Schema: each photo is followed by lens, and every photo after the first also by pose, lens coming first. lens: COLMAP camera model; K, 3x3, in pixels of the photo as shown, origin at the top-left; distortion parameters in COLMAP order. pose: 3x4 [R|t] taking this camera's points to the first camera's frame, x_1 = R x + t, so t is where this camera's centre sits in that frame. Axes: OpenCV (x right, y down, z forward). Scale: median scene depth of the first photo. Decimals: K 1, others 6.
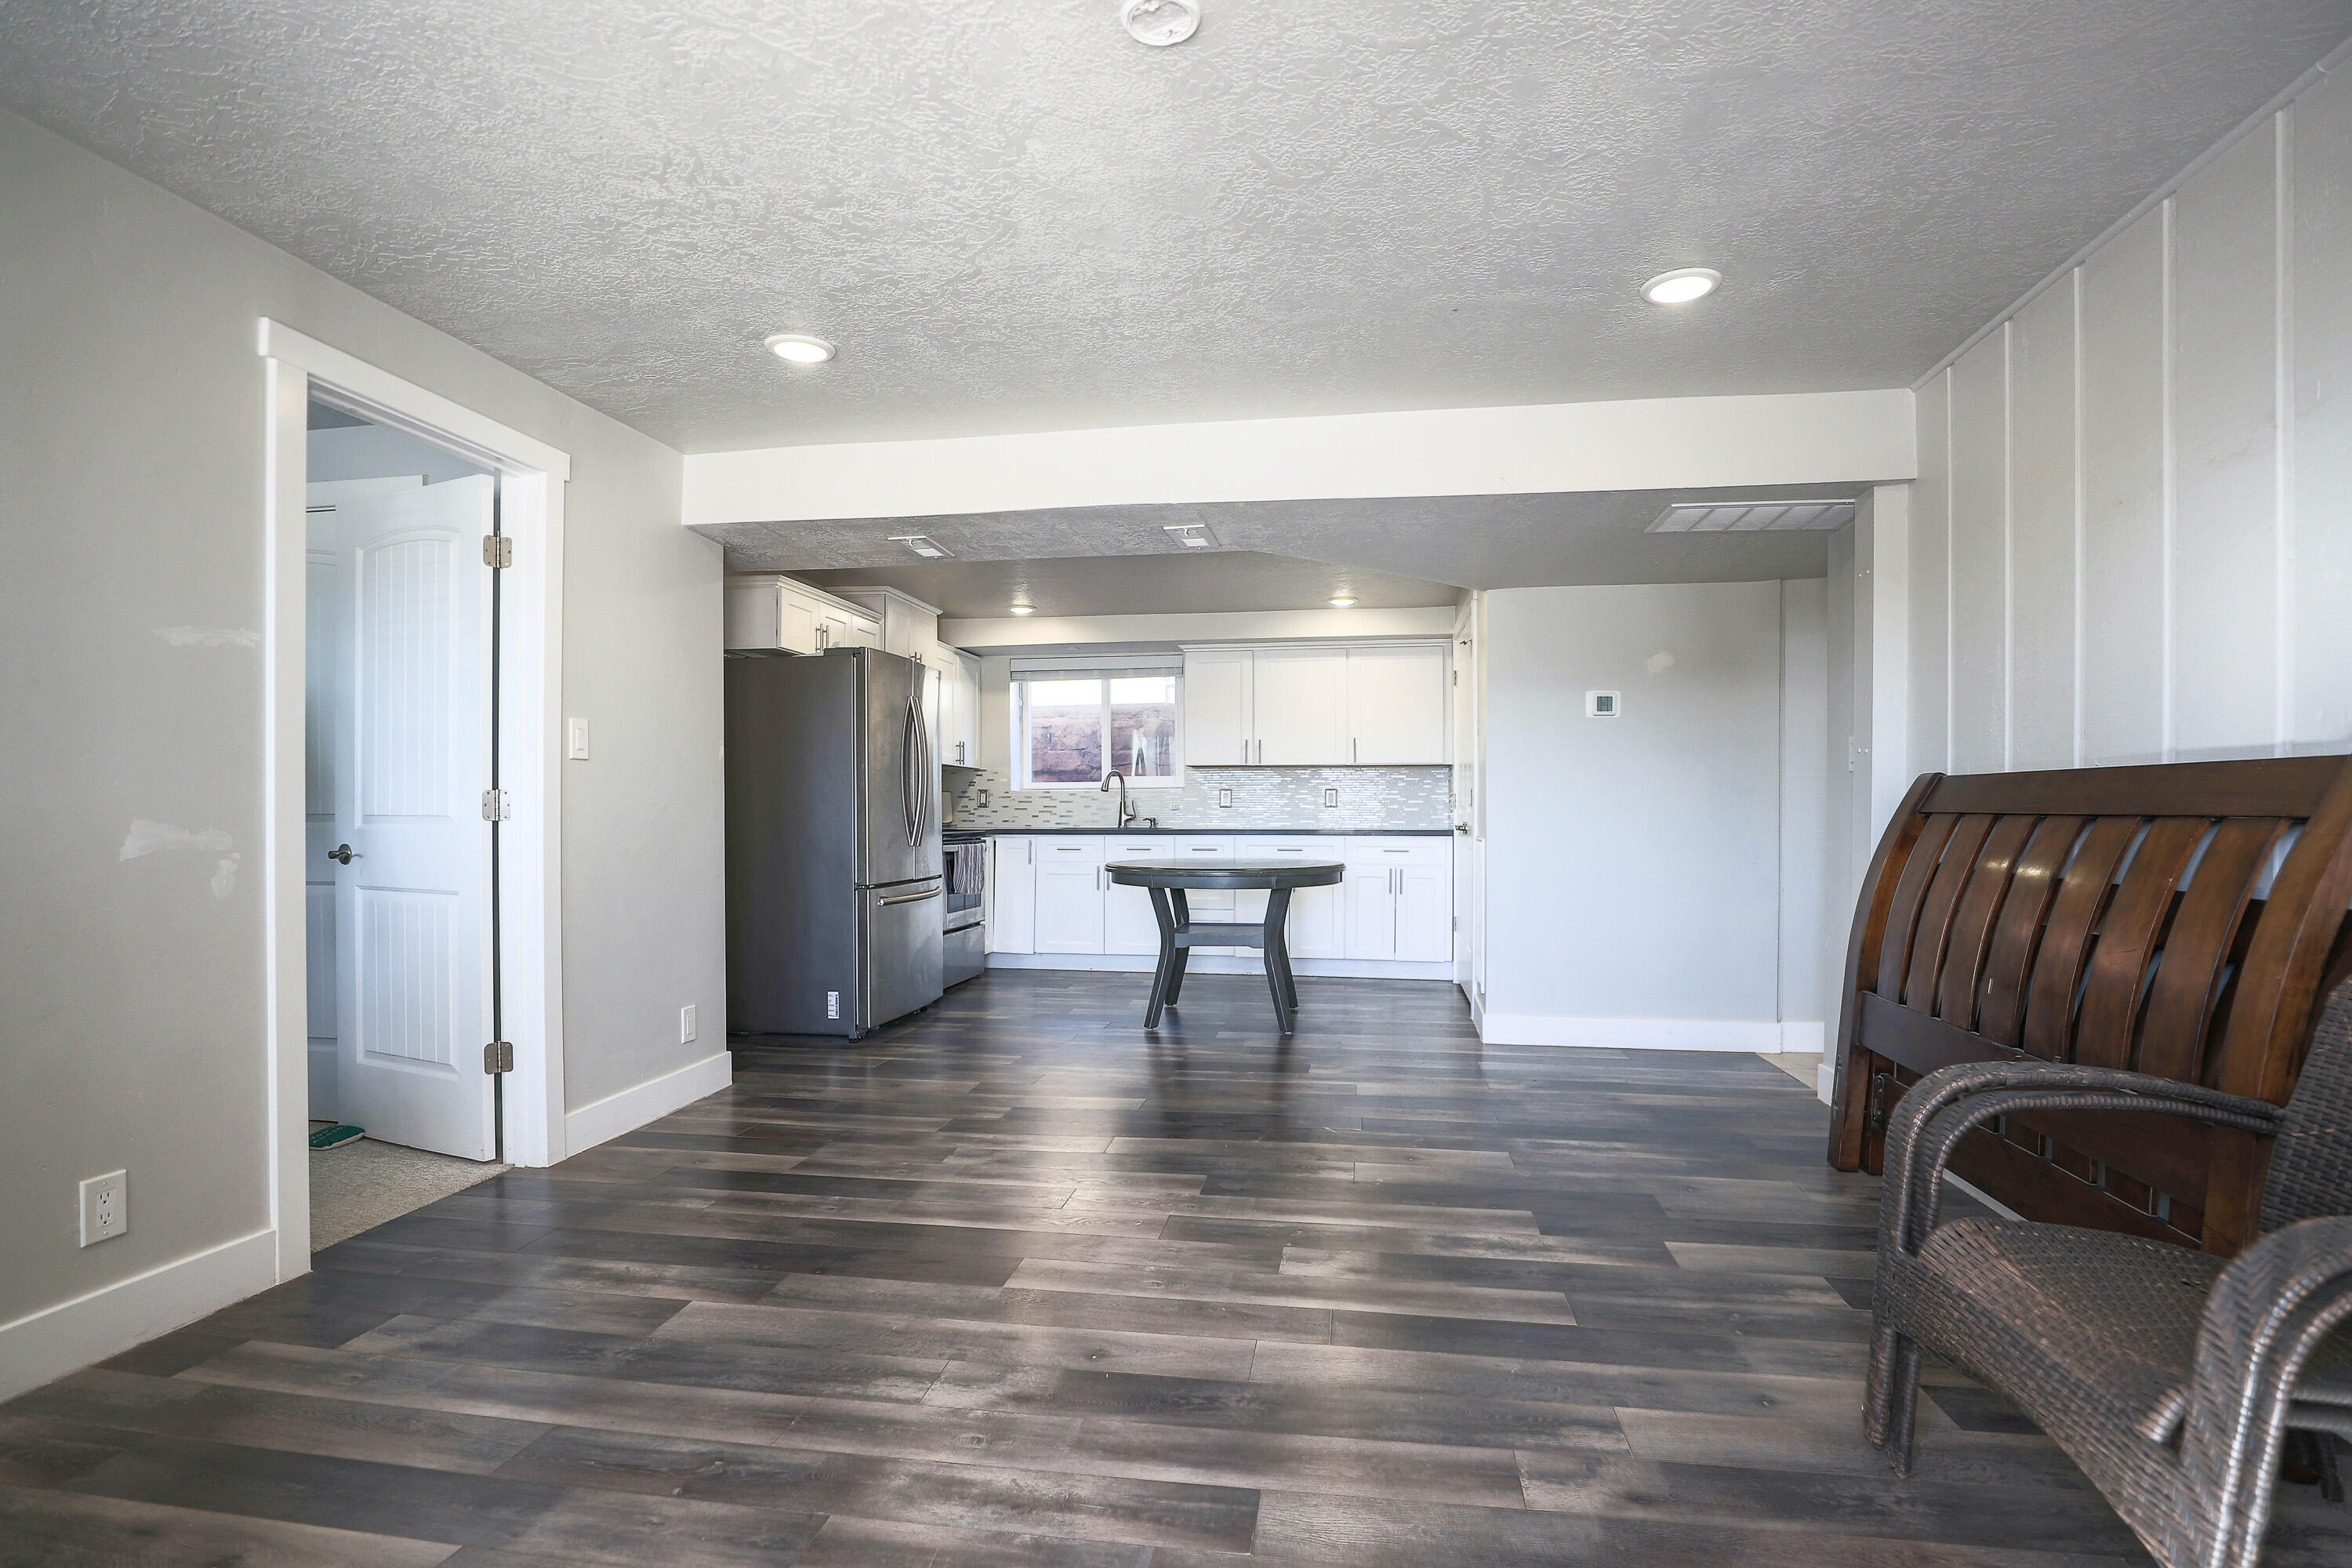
lens RADIAL K [[1139.2, 0, 1181.0], [0, 1139.2, 792.2], [0, 0, 1]] dist [-0.046289, 0.012886]
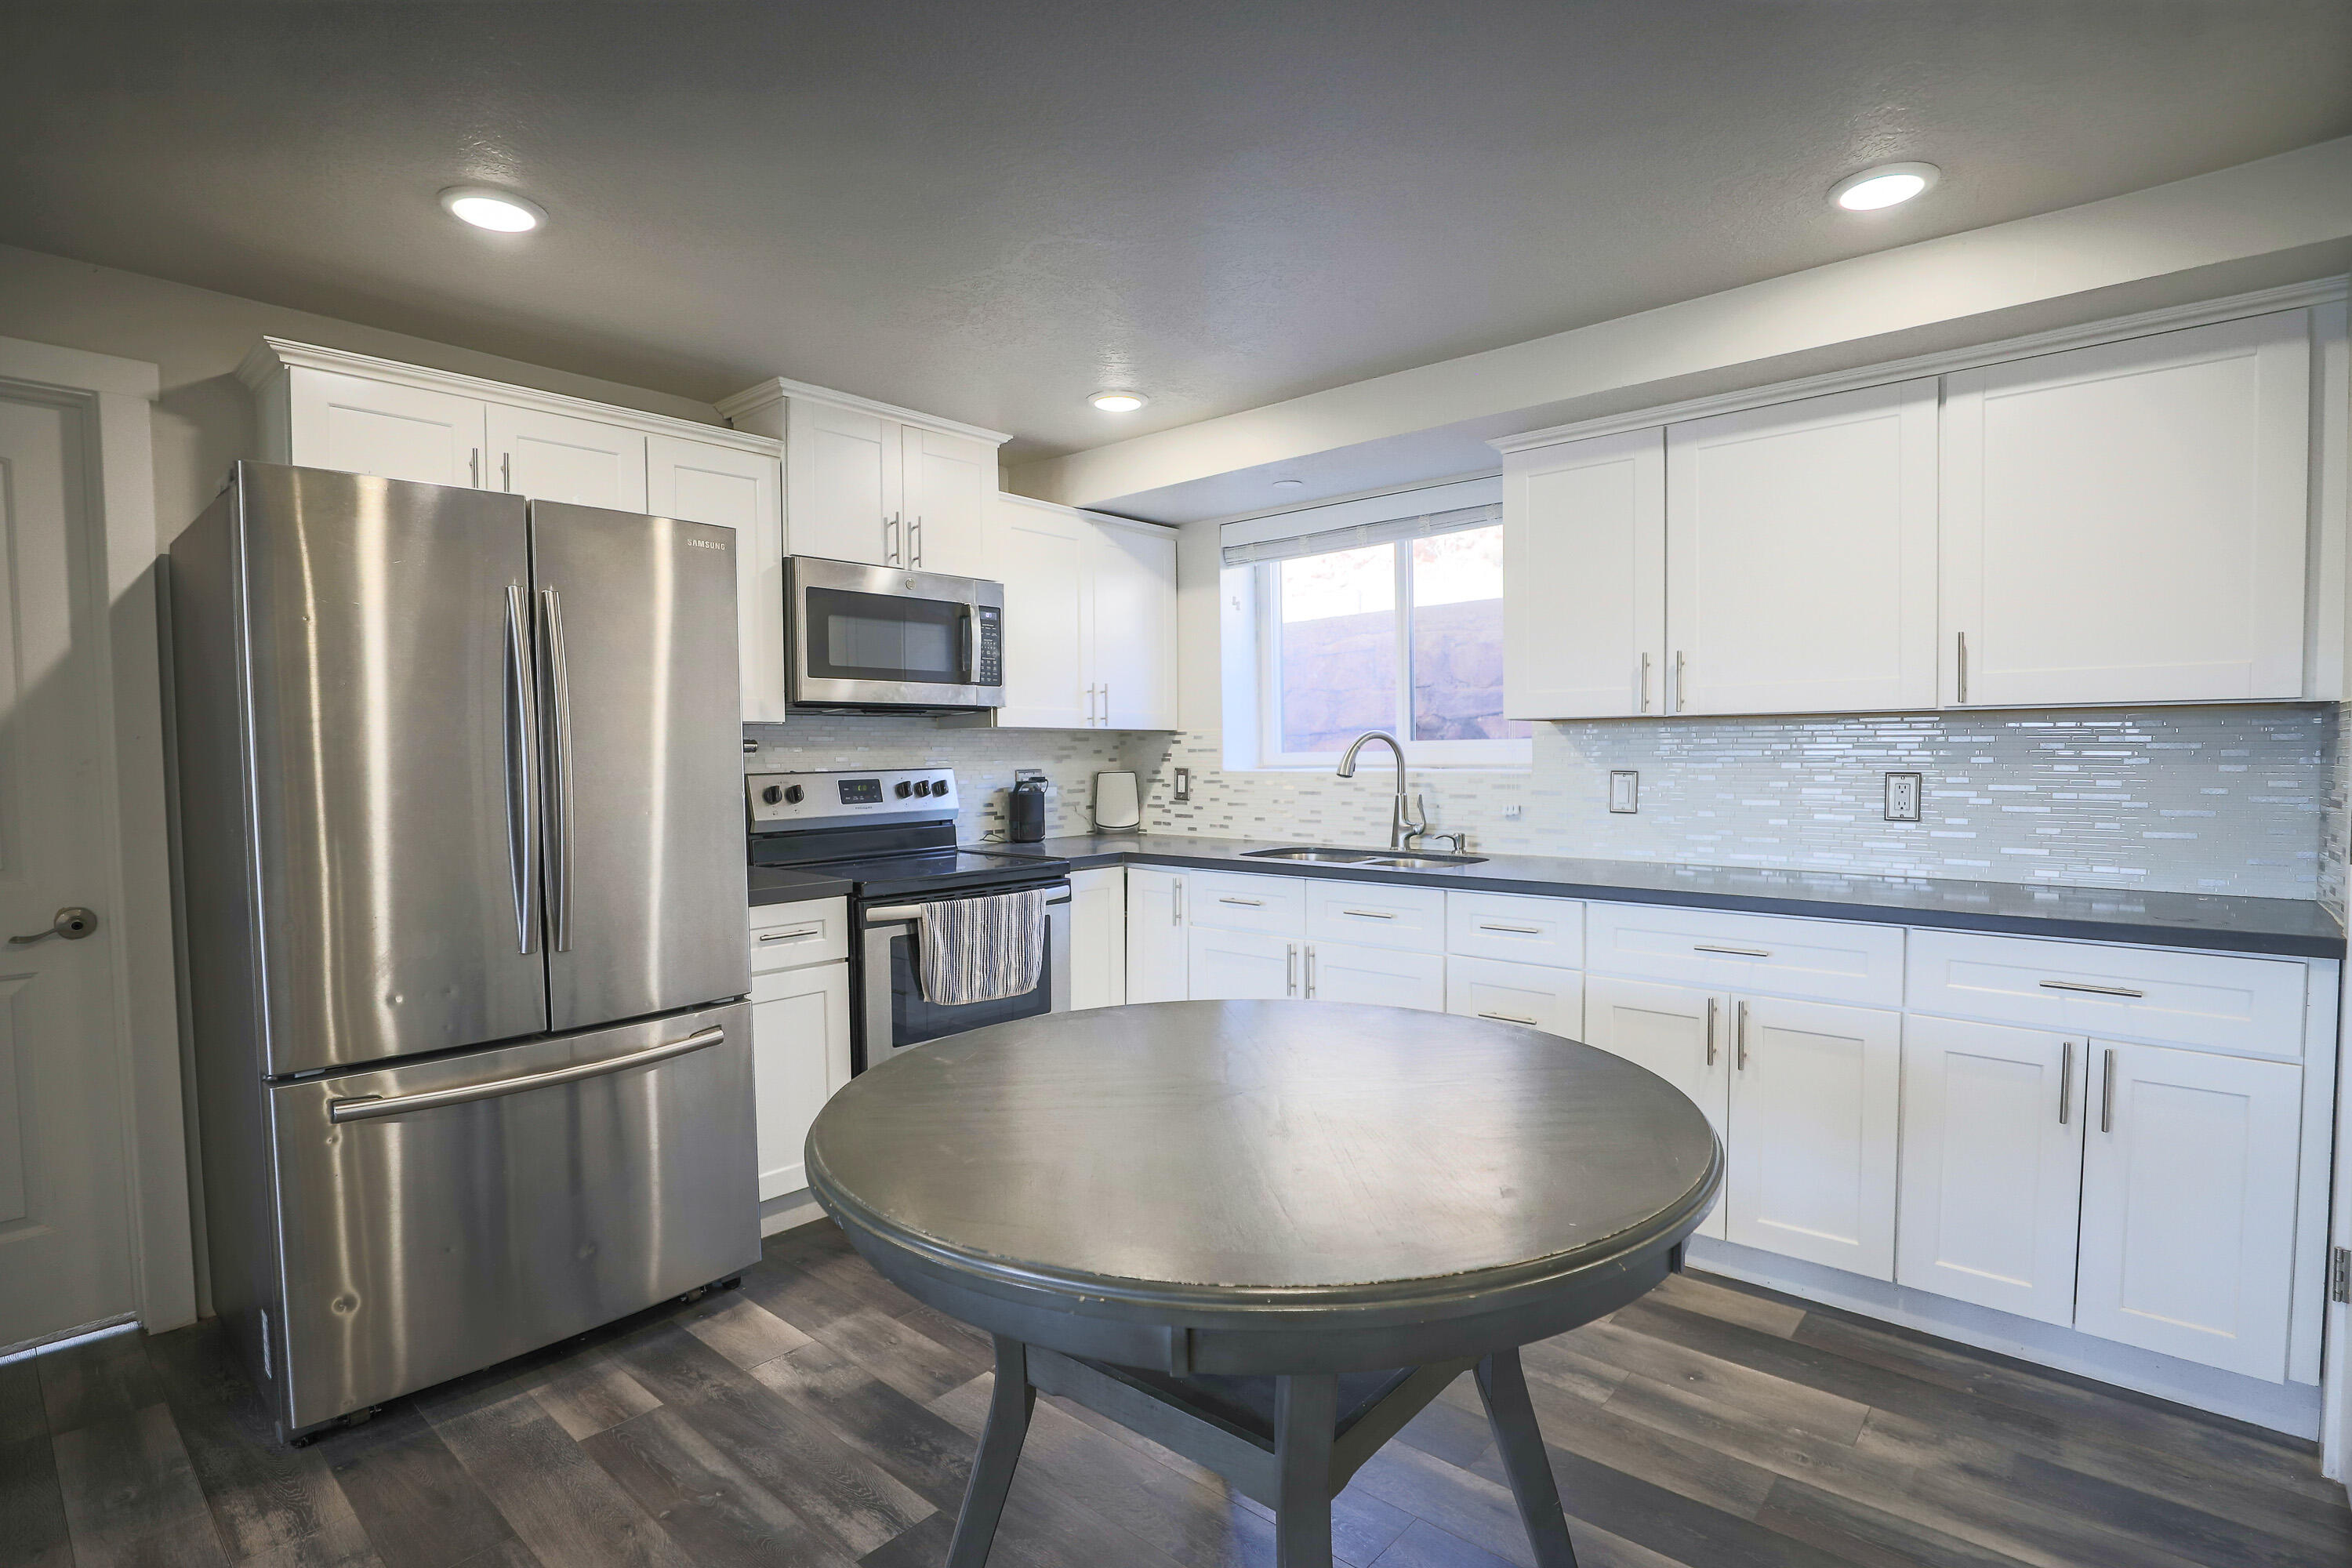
lens RADIAL K [[1139.2, 0, 1181.0], [0, 1139.2, 792.2], [0, 0, 1]] dist [-0.046289, 0.012886]
pose [[0.845006, 0.014312, -0.534565, 0.122722], [0.010025, 0.999042, 0.042594, -0.014171], [0.534663, -0.041352, 0.844053, 0.533742]]
